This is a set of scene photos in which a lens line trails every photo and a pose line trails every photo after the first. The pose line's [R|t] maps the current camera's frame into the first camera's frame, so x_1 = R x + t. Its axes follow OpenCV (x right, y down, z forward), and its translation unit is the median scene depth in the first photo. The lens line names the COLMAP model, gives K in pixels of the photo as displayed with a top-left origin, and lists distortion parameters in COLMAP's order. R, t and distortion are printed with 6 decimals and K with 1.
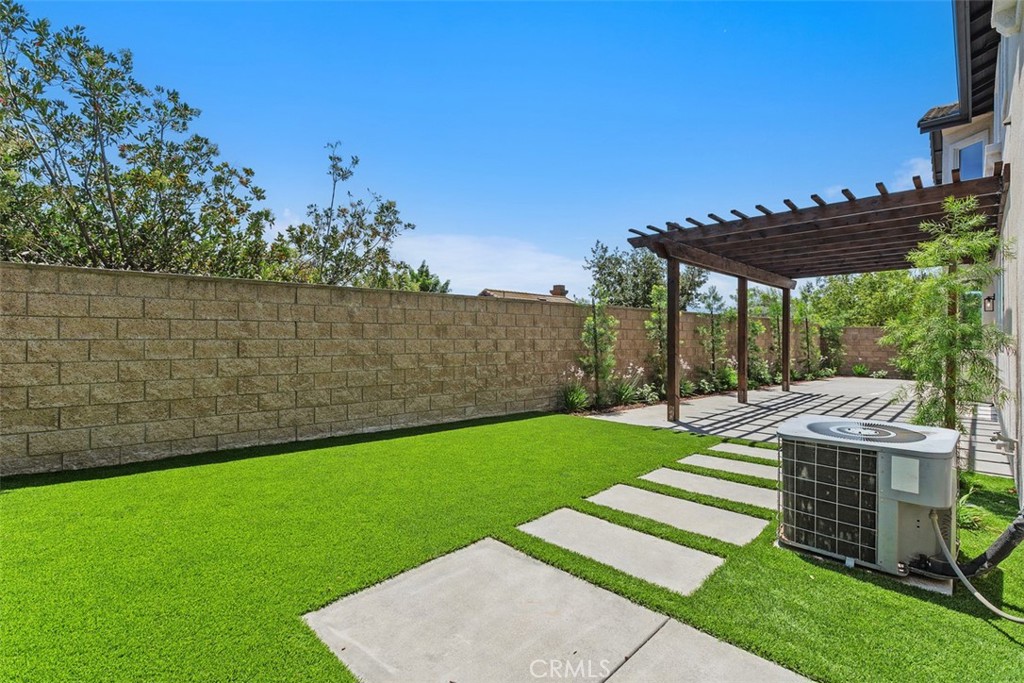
lens RADIAL K [[472.2, 0, 509.4], [0, 472.2, 340.0], [0, 0, 1]] dist [-0.005474, -0.000985]
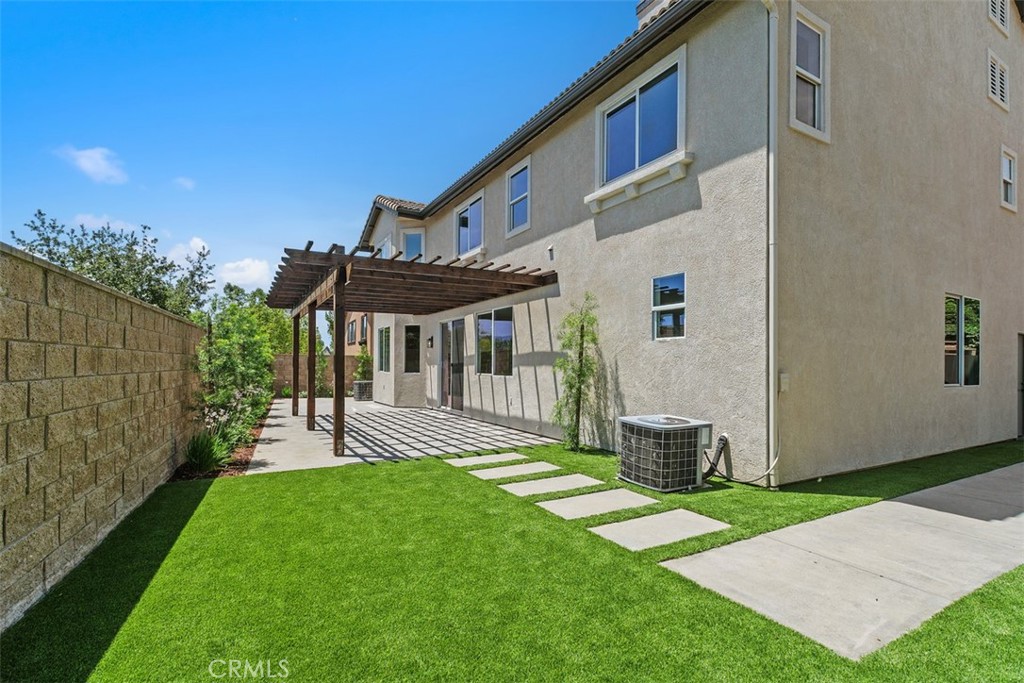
lens RADIAL K [[472.2, 0, 504.0], [0, 472.2, 366.0], [0, 0, 1]] dist [-0.005474, -0.000985]
pose [[0.271259, -0.007183, 0.962479, -0.725832], [0.000801, 0.999973, 0.007237, -0.021407], [-0.962506, -0.001192, 0.271258, 0.657554]]
